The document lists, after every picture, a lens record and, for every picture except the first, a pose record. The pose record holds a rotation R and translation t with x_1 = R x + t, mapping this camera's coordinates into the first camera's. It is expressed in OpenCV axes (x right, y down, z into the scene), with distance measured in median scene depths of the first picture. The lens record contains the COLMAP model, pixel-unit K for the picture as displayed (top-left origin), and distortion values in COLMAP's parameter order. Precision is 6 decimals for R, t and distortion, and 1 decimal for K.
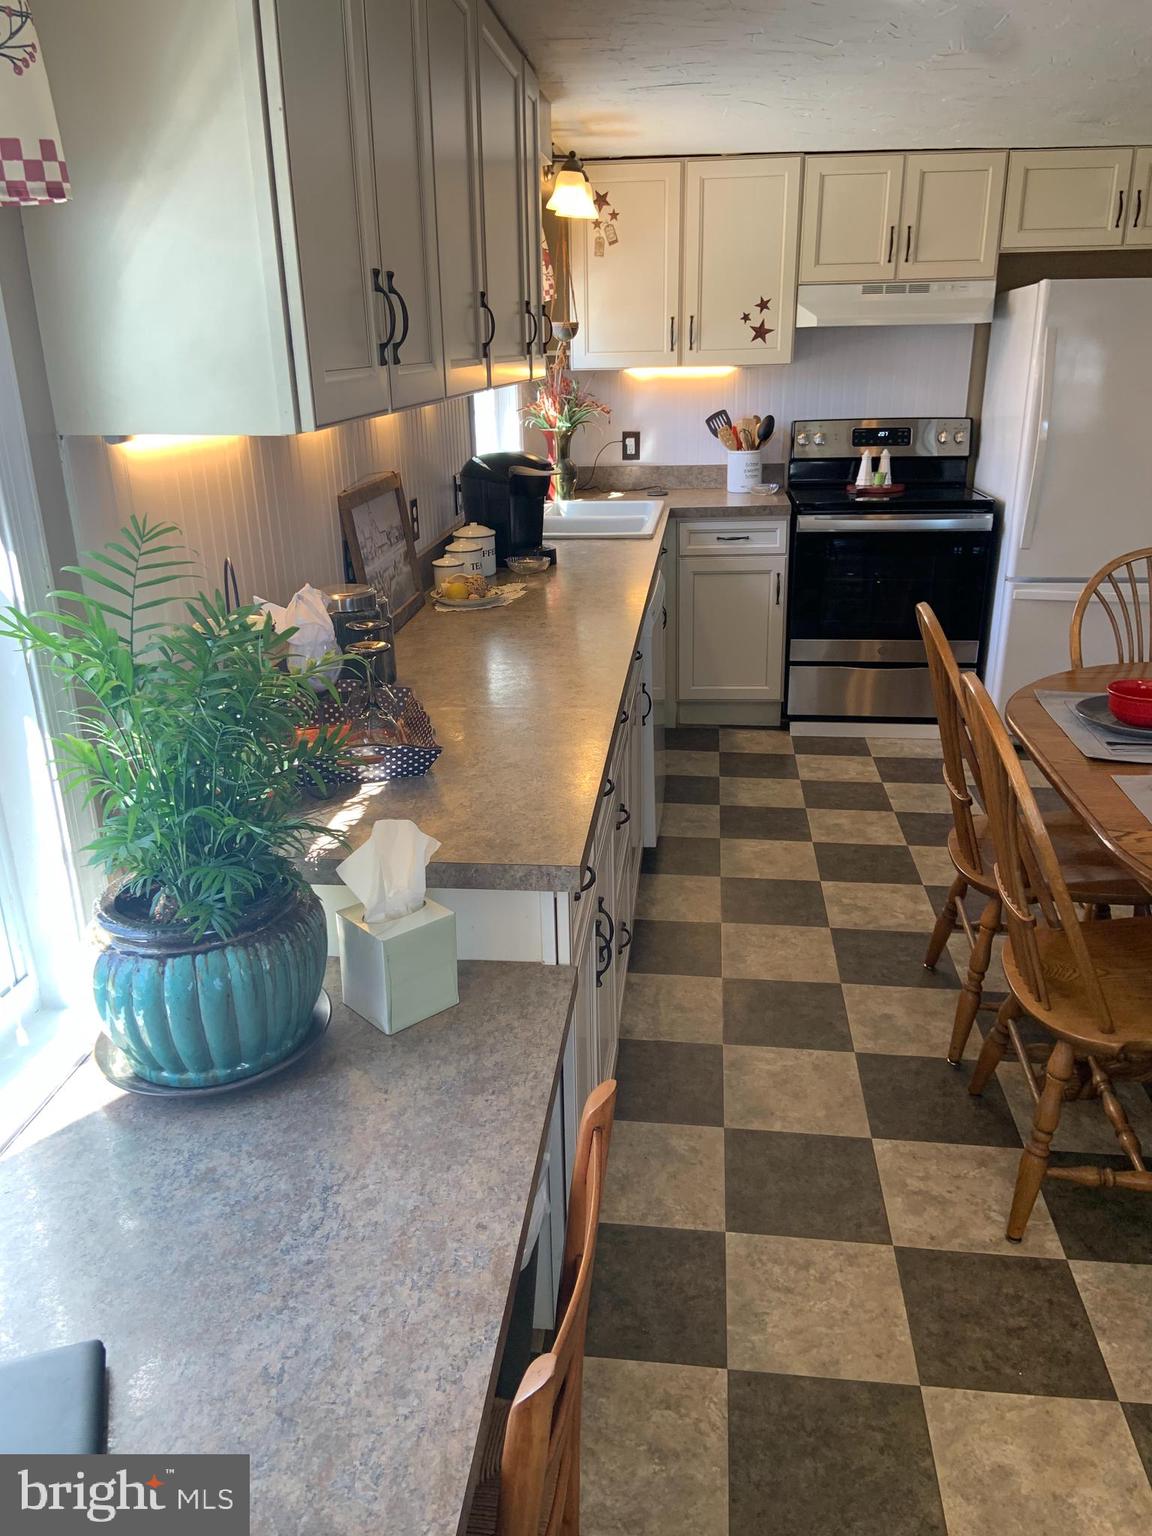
lens RADIAL K [[1157.1, 0, 576.0], [0, 1157.1, 768.0], [0, 0, 1]] dist [0.152623, -0.210234]
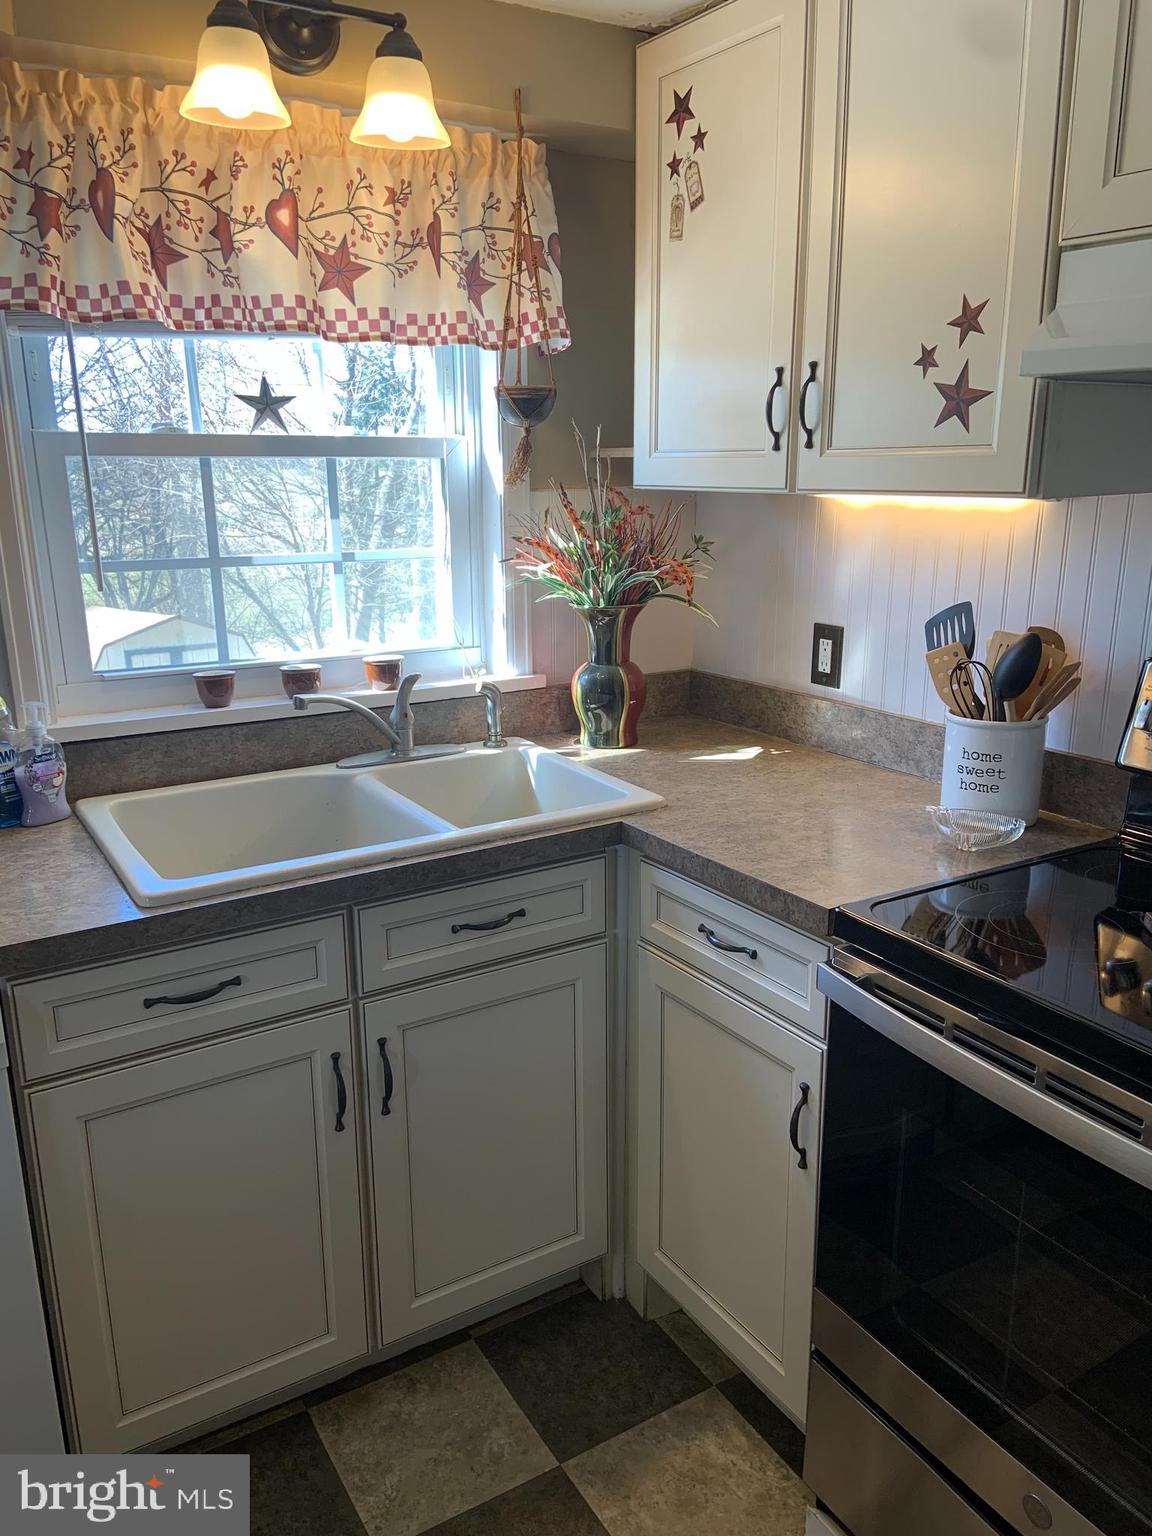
lens RADIAL K [[1175.3, 0, 575.4], [0, 1175.3, 793.7], [0, 0, 1]] dist [0.027338, -0.000076]
pose [[0.616104, 0.230077, -0.753313, 0.457170], [-0.276381, 0.958726, 0.066774, -0.311035], [0.737584, 0.167062, 0.654264, 0.878981]]
